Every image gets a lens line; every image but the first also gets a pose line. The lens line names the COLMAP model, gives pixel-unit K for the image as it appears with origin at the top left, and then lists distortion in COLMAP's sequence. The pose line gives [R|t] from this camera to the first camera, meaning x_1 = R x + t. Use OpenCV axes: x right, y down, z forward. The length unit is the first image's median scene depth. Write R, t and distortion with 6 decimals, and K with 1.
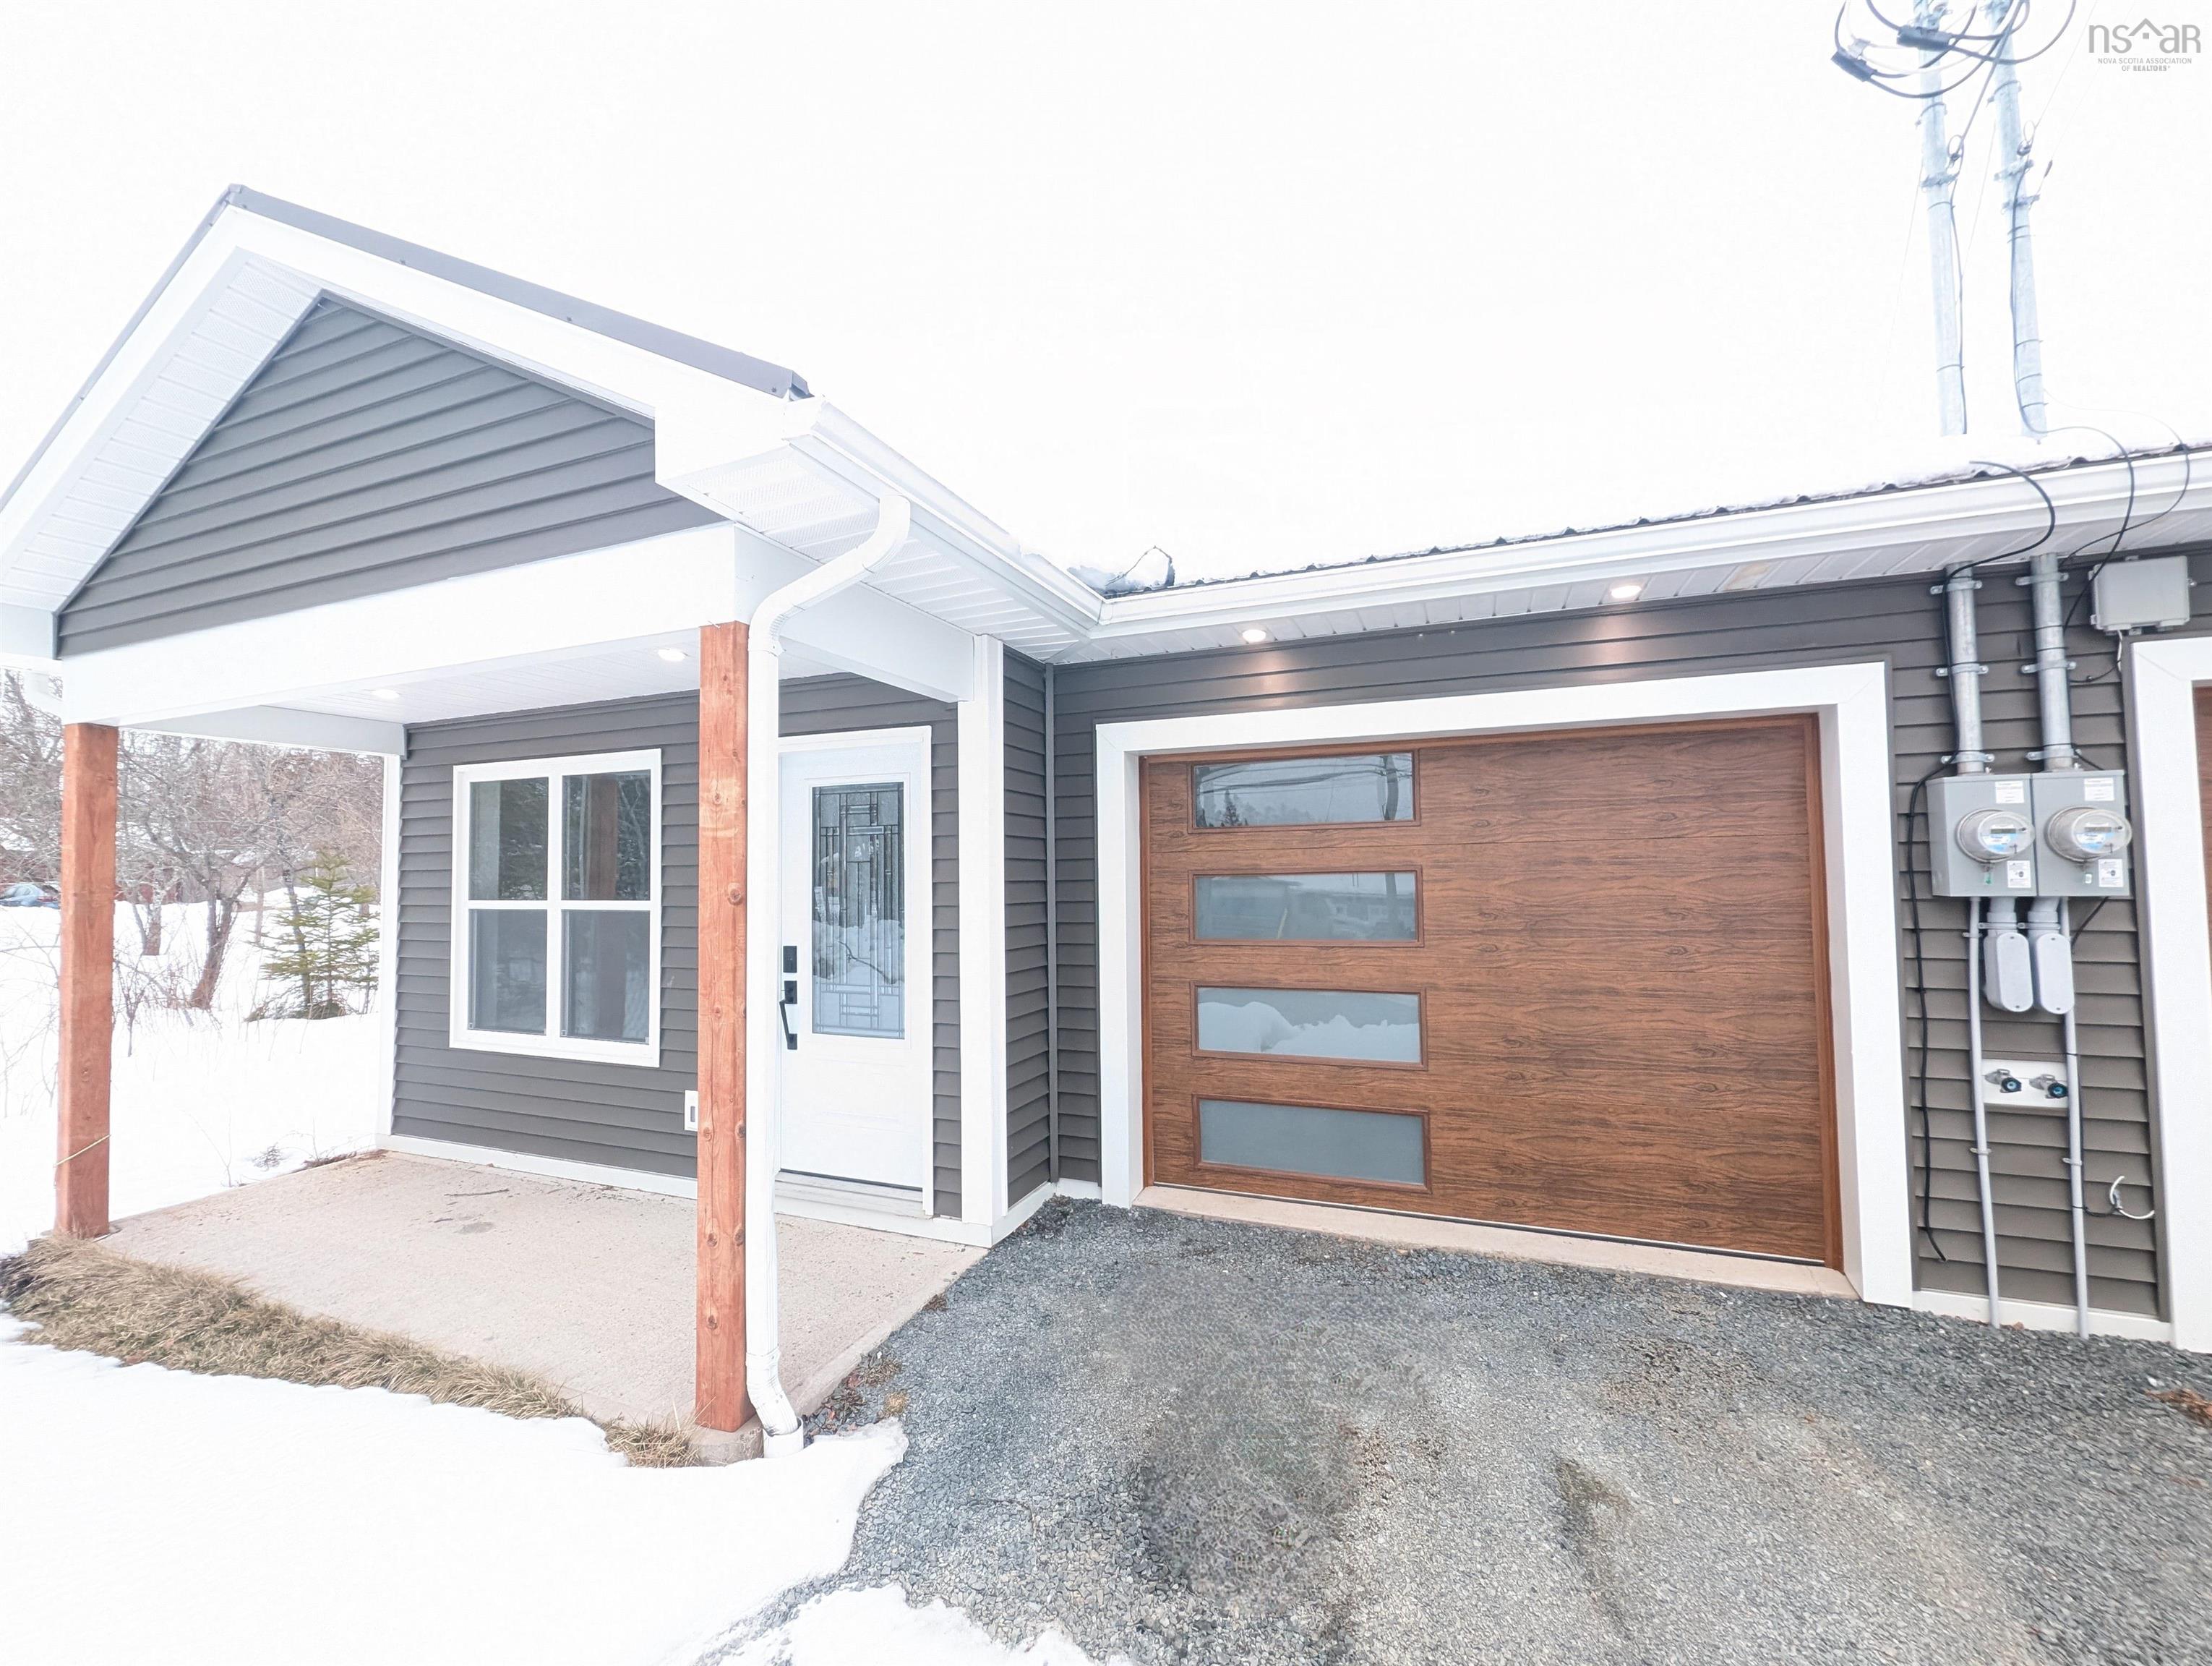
lens RADIAL K [[912.7, 0, 1106.0], [0, 912.7, 833.0], [0, 0, 1]] dist [0.000812, -0.000538]
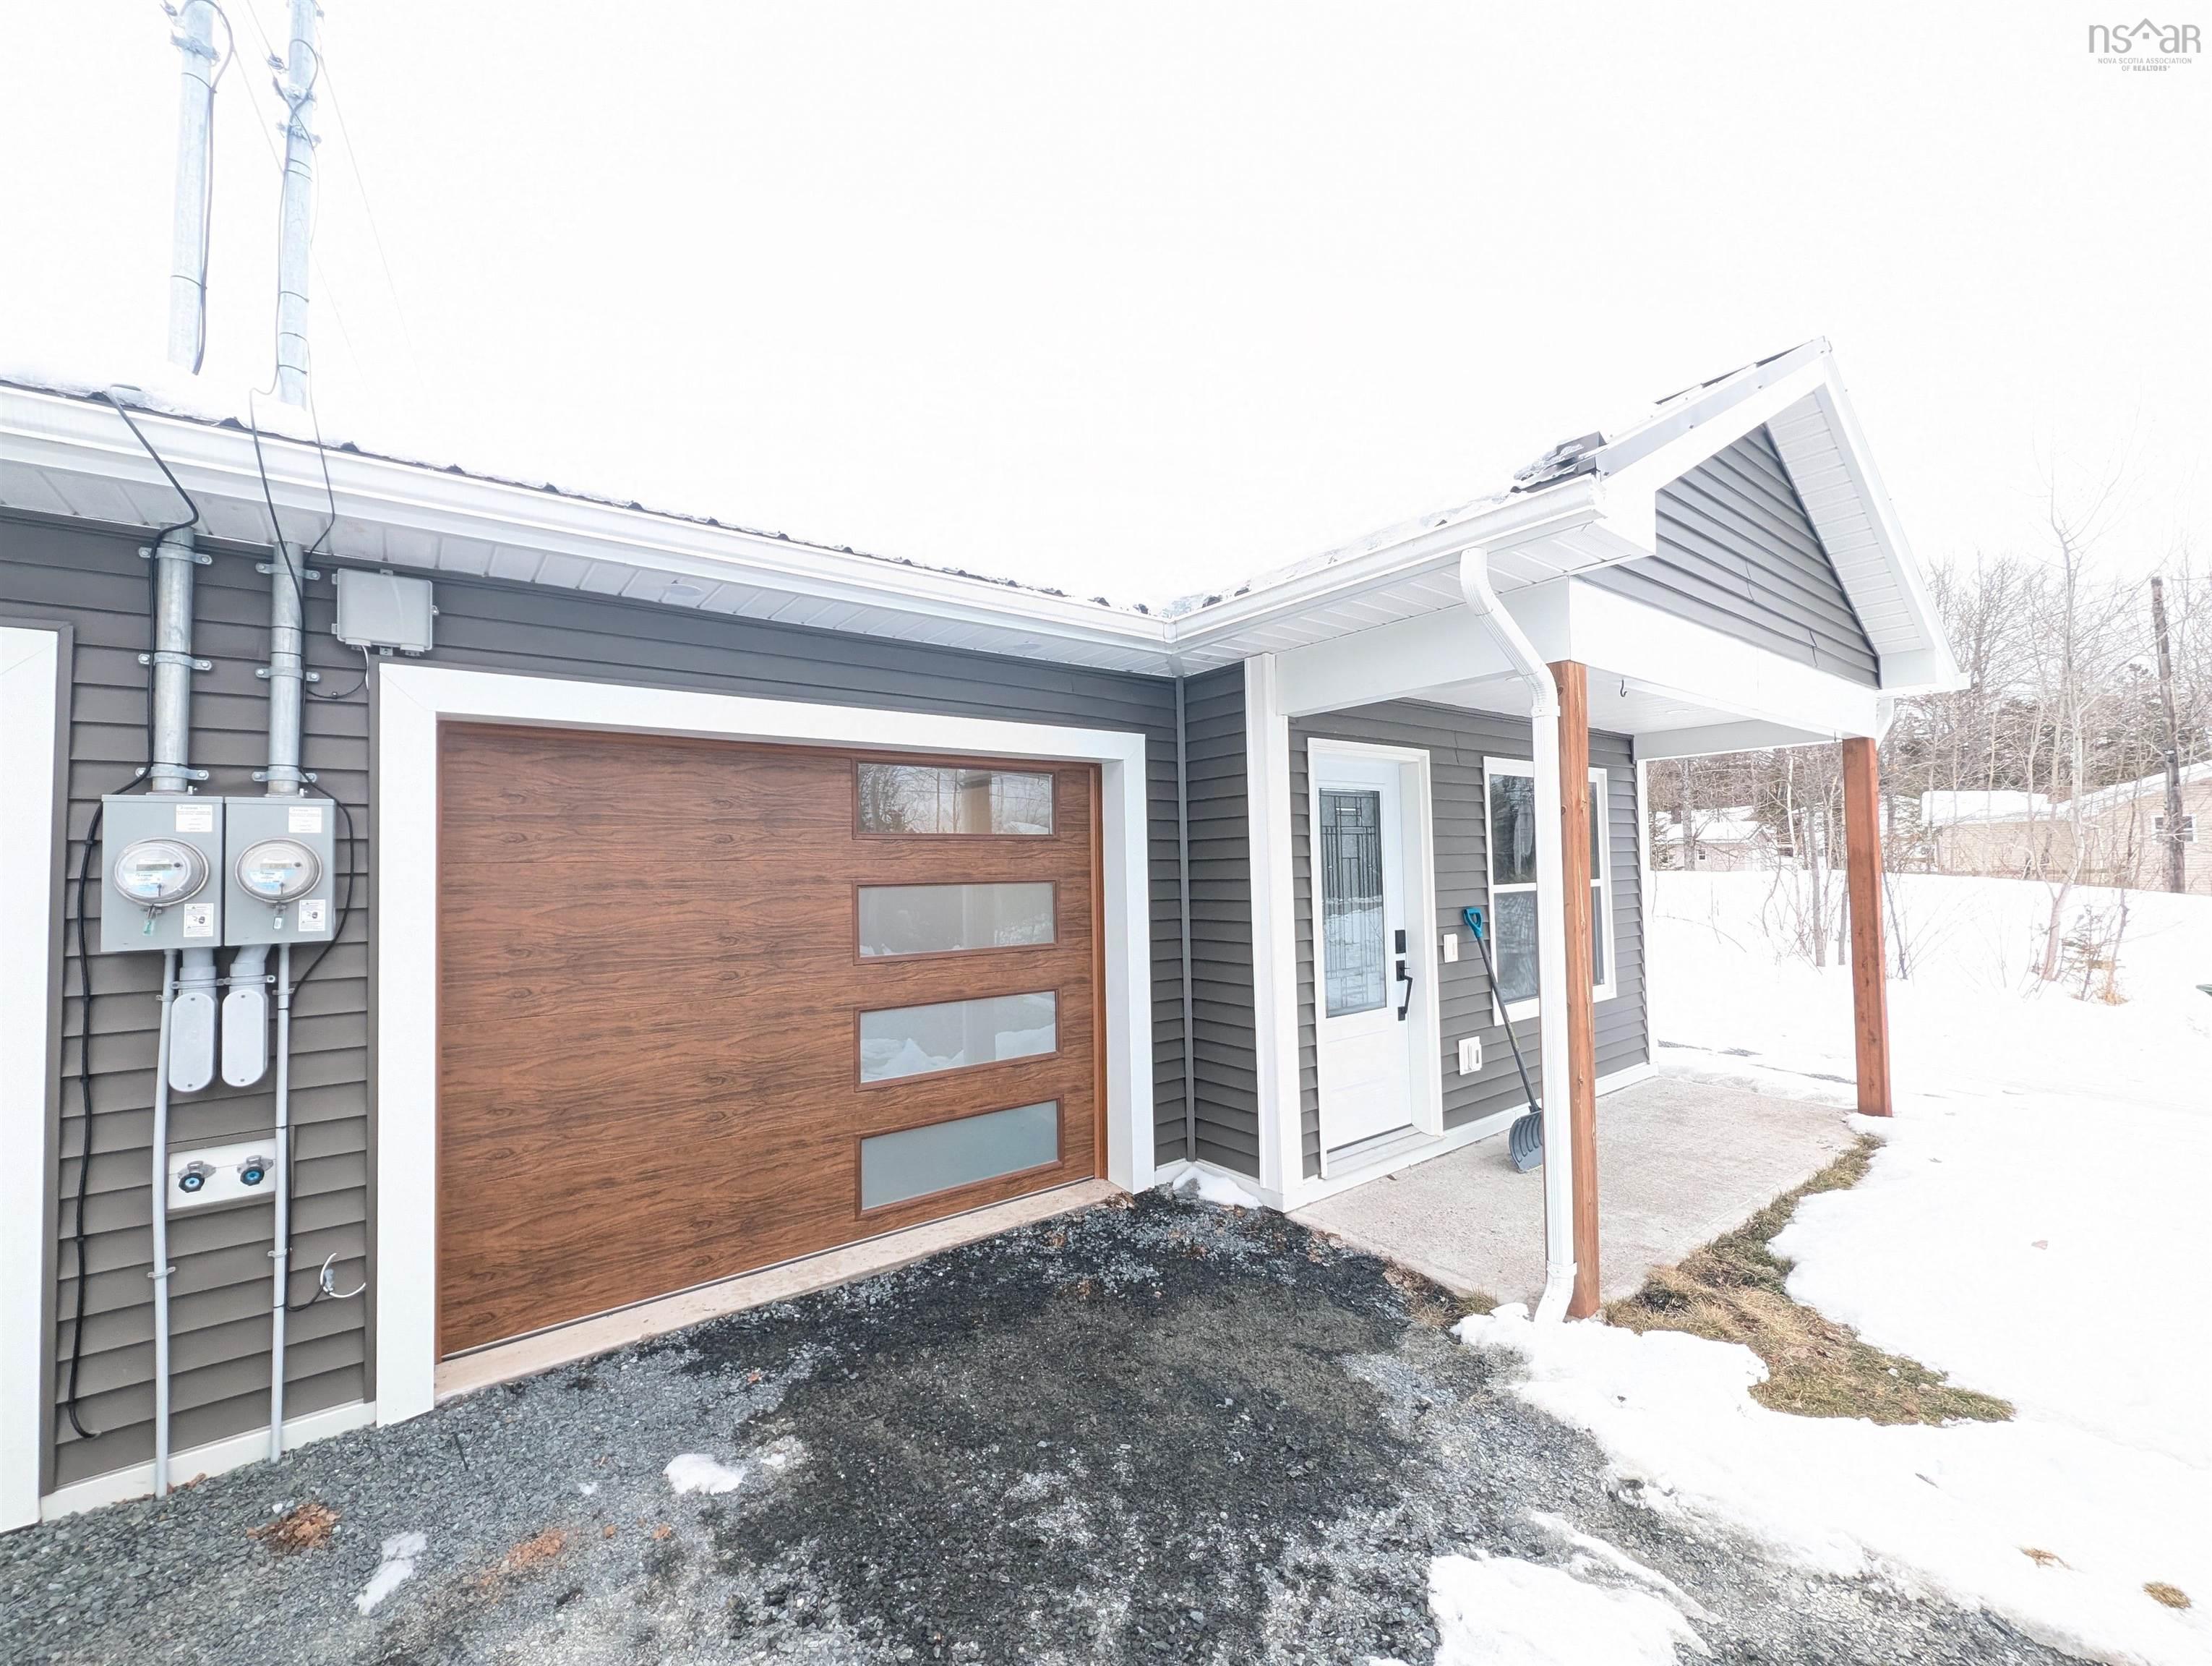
lens RADIAL K [[912.7, 0, 1106.0], [0, 912.7, 833.0], [0, 0, 1]] dist [0.000812, -0.000538]
pose [[0.508528, 0.034981, 0.860334, 0.686369], [-0.023218, 0.999368, -0.026911, -0.027773], [-0.860732, -0.006291, 0.509019, -0.098561]]
